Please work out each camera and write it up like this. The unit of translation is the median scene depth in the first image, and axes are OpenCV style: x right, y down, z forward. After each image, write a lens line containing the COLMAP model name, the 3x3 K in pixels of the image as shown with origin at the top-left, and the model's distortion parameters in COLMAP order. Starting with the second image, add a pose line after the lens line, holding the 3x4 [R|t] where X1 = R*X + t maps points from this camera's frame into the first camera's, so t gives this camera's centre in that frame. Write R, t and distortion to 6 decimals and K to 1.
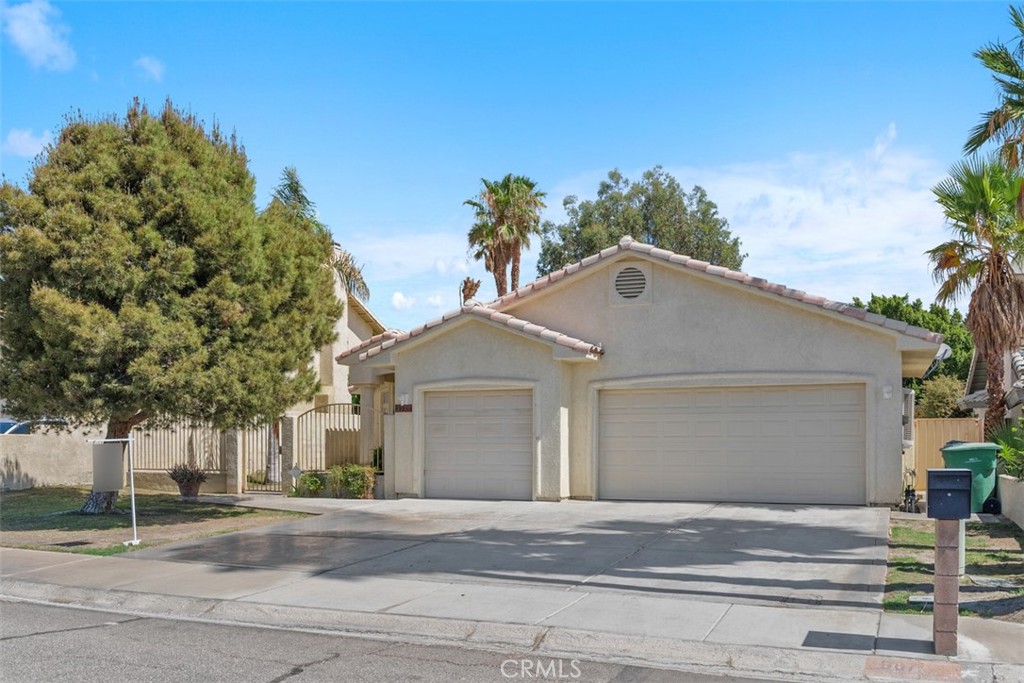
lens RADIAL K [[907.6, 0, 506.4], [0, 907.6, 342.6], [0, 0, 1]] dist [-0.020884, -0.047944]
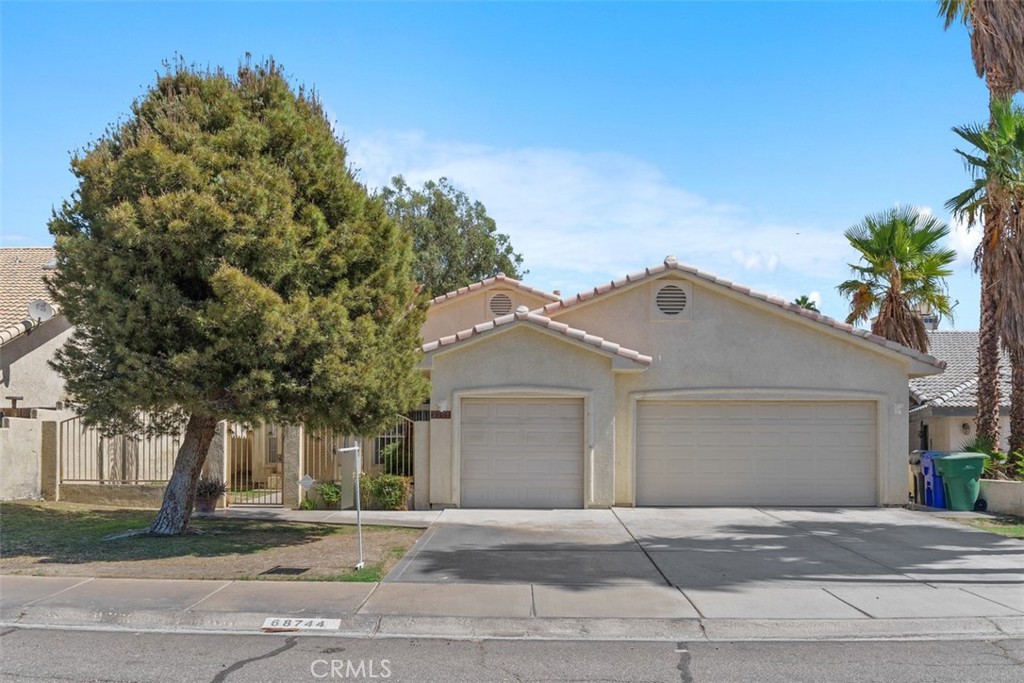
lens RADIAL K [[907.6, 0, 494.6], [0, 907.6, 338.3], [0, 0, 1]] dist [-0.020884, -0.047944]
pose [[0.932286, 0.047816, 0.358547, -0.438933], [-0.043890, 0.998854, -0.019085, 0.008052], [-0.359049, 0.002056, 0.933316, 0.091385]]
